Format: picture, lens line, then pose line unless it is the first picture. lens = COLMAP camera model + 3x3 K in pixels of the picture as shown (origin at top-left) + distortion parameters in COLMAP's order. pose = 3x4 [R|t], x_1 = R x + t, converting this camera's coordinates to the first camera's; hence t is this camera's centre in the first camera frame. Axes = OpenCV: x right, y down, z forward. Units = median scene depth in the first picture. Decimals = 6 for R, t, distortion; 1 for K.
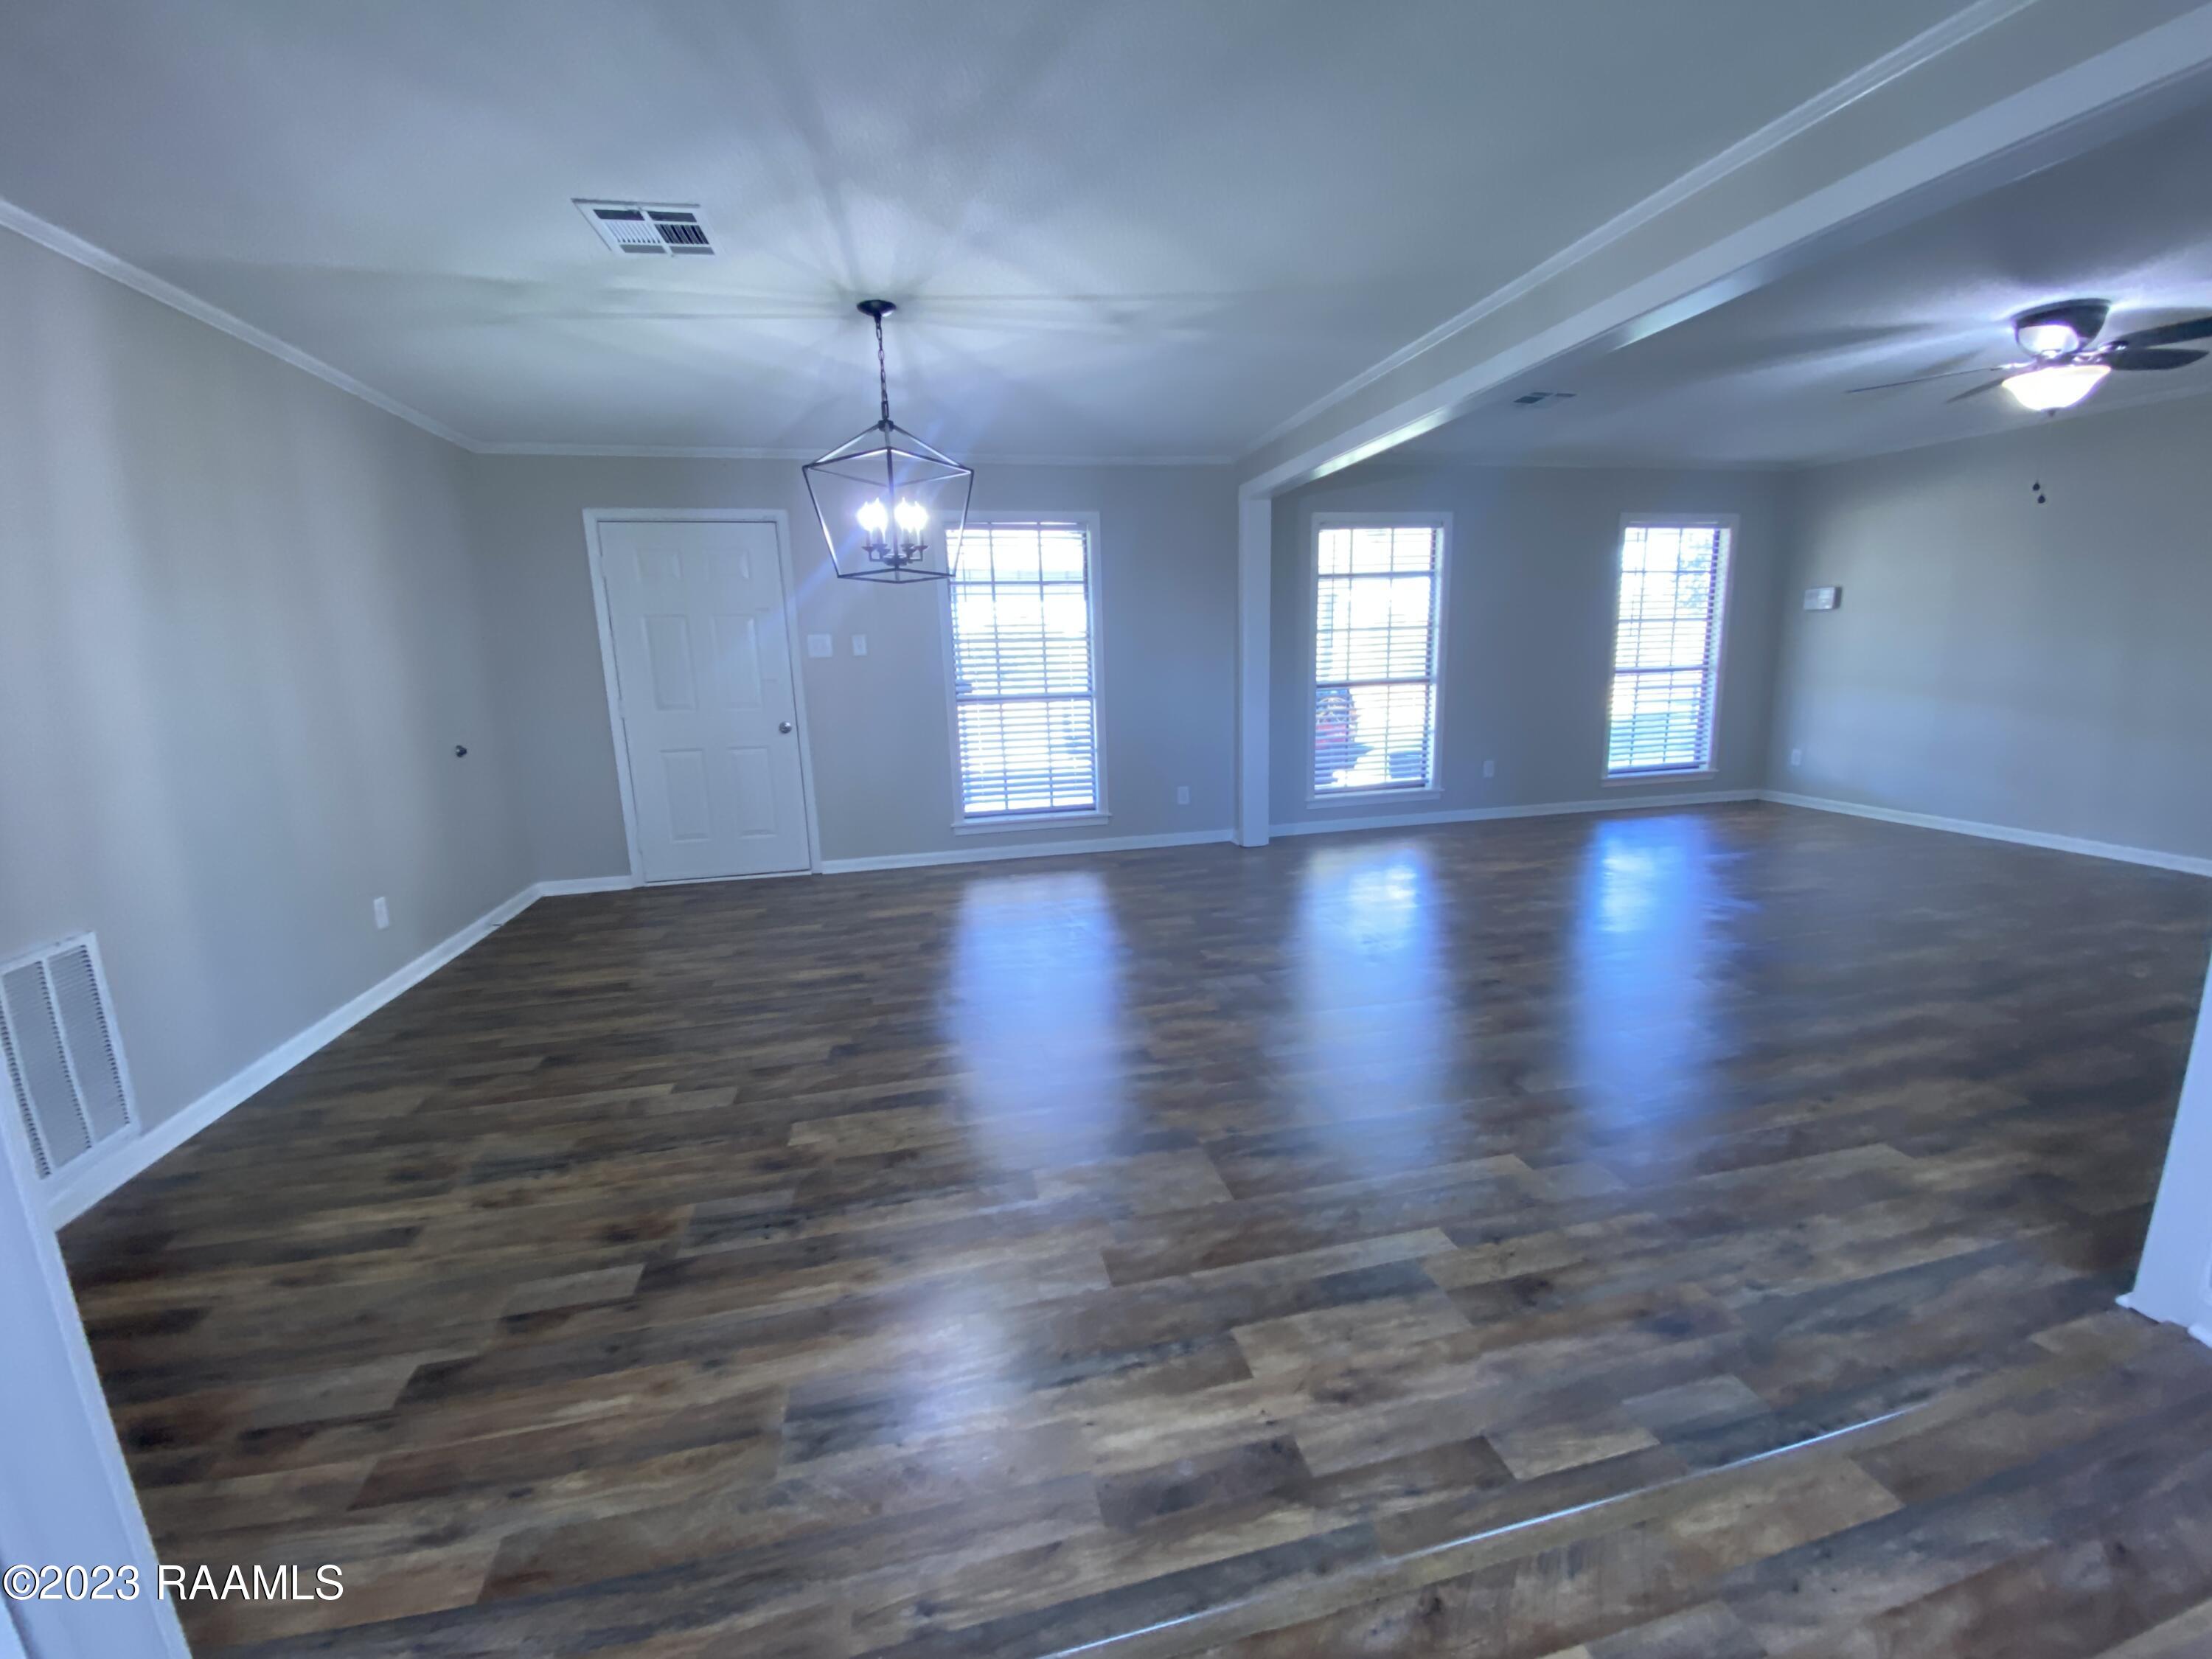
lens RADIAL K [[895.4, 0, 1111.5], [0, 895.4, 831.0], [0, 0, 1]] dist [0.012496, -0.014635]
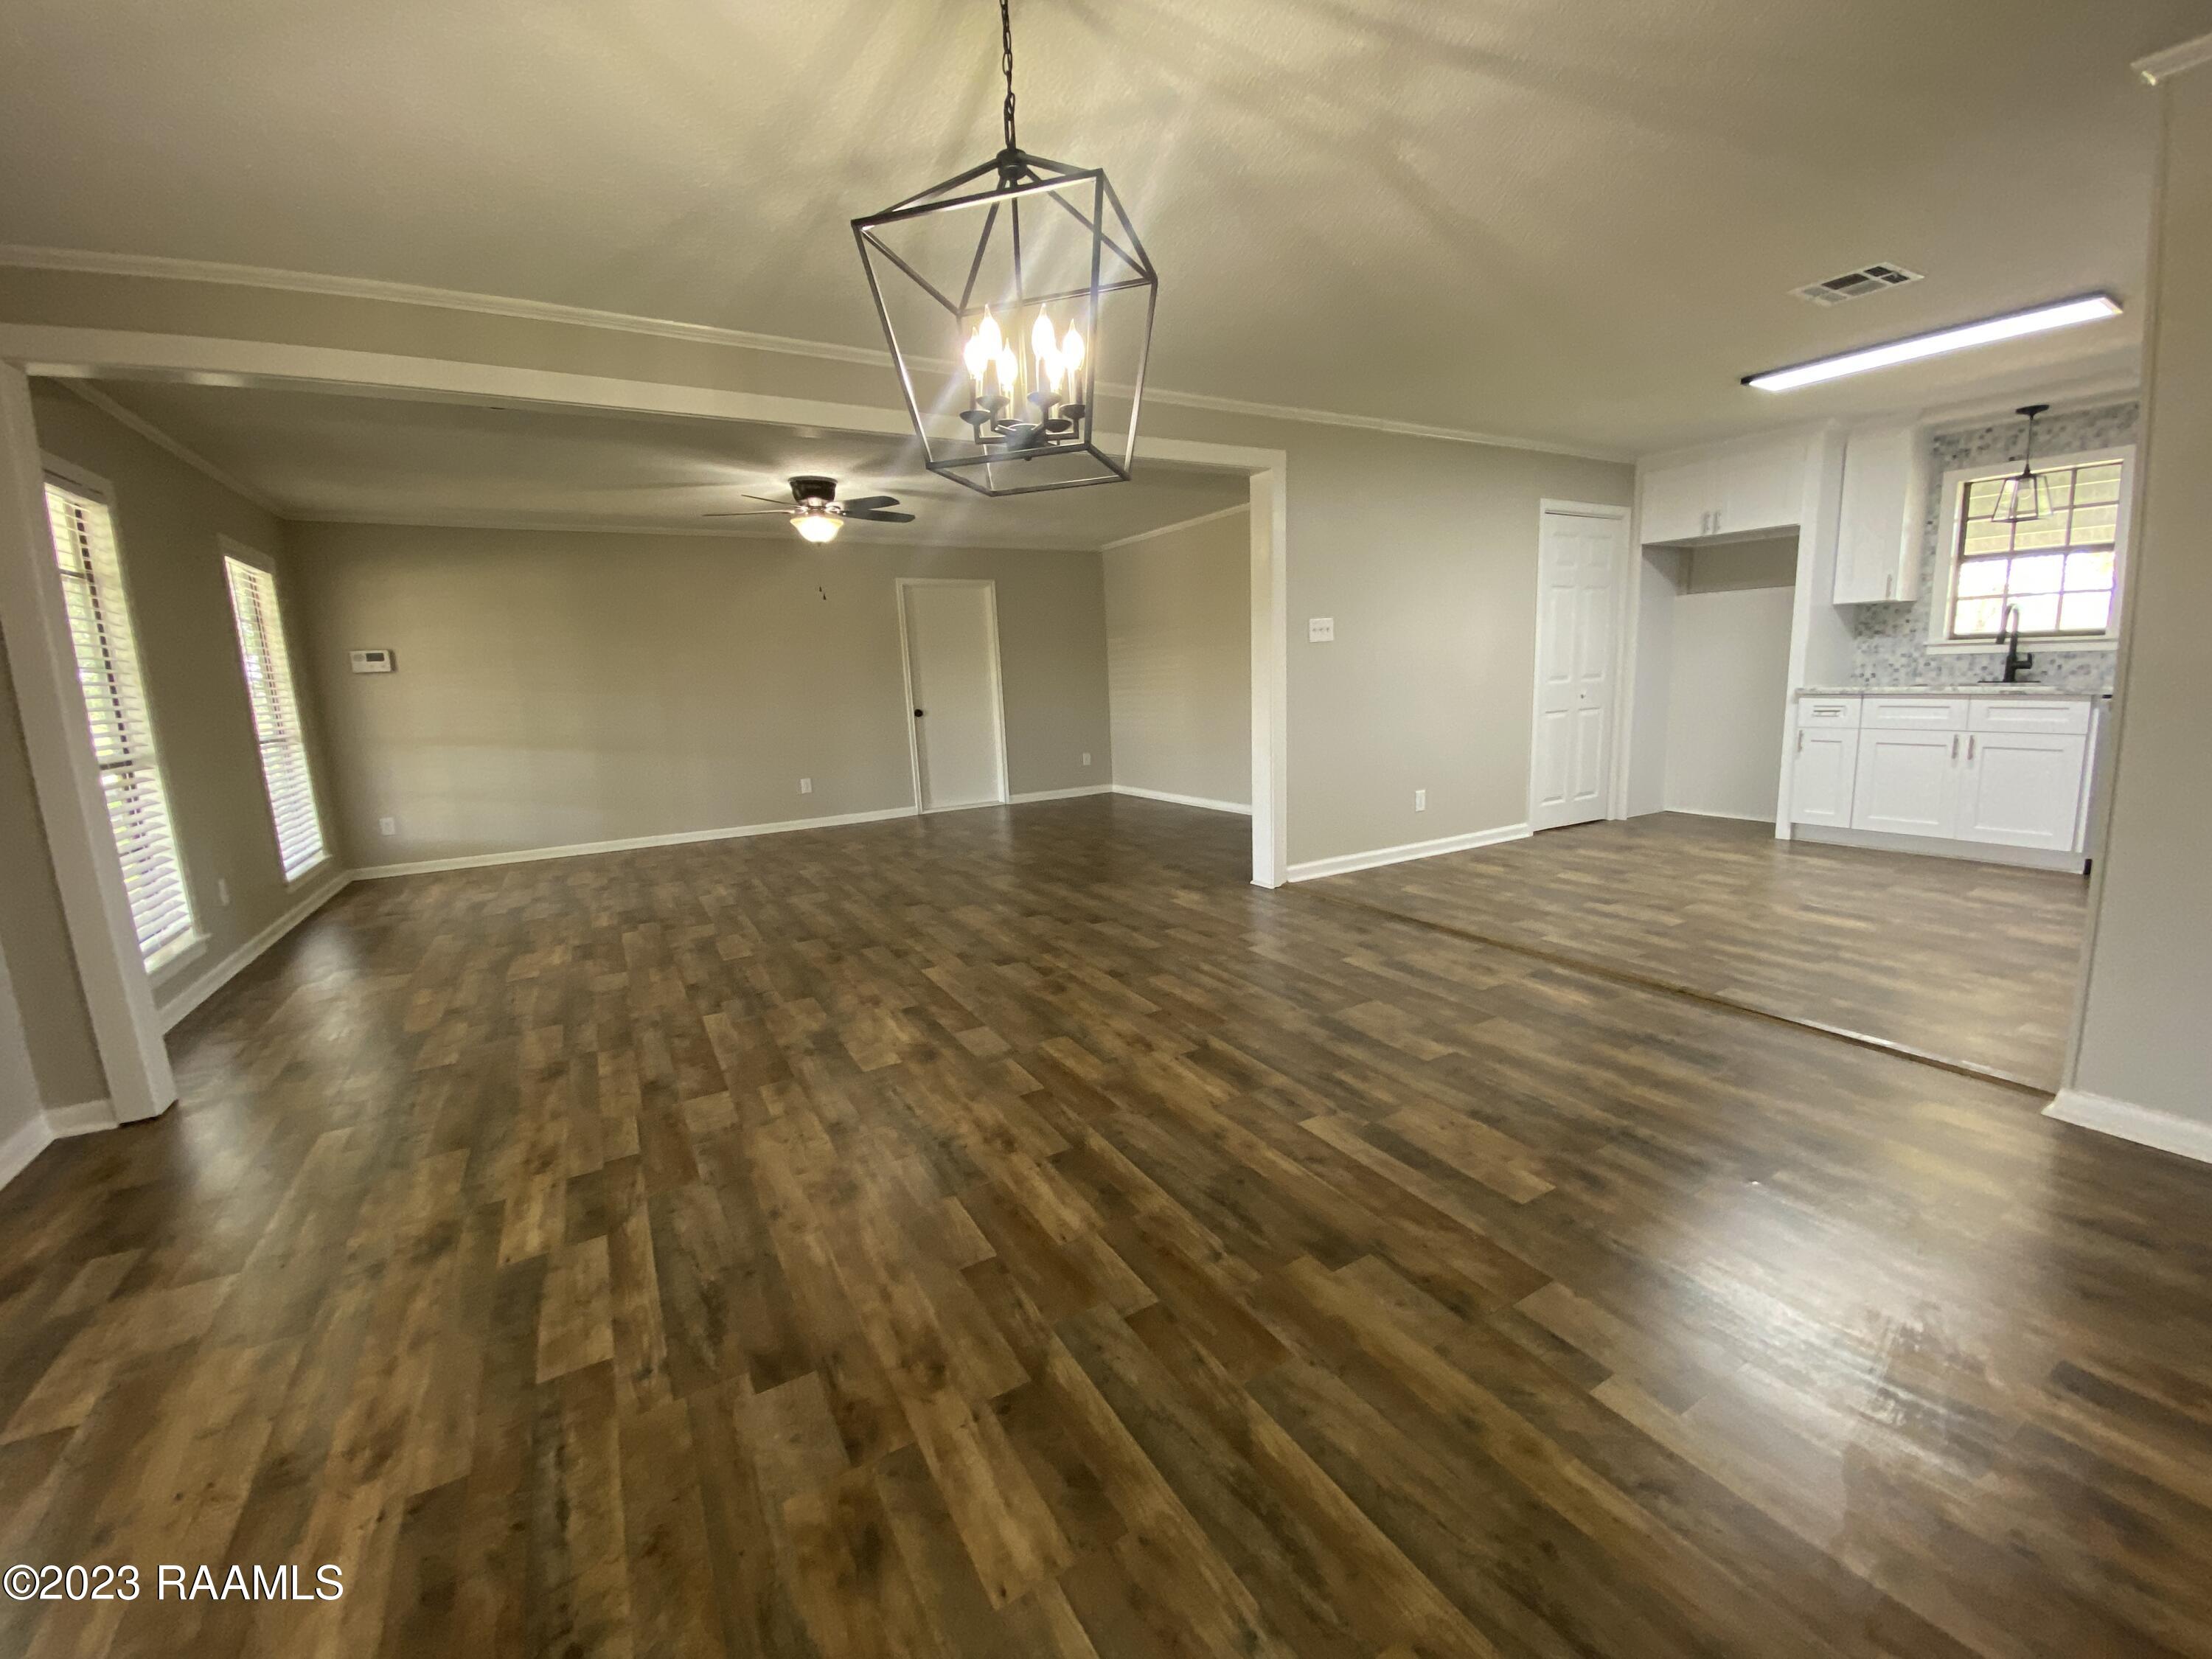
lens RADIAL K [[895.4, 0, 1105.7], [0, 895.4, 821.2], [0, 0, 1]] dist [0.012496, -0.014635]
pose [[-0.291329, -0.114261, 0.949775, -1.062120], [0.234355, 0.954063, 0.186661, -0.260130], [-0.927473, 0.276964, -0.251168, 1.591738]]
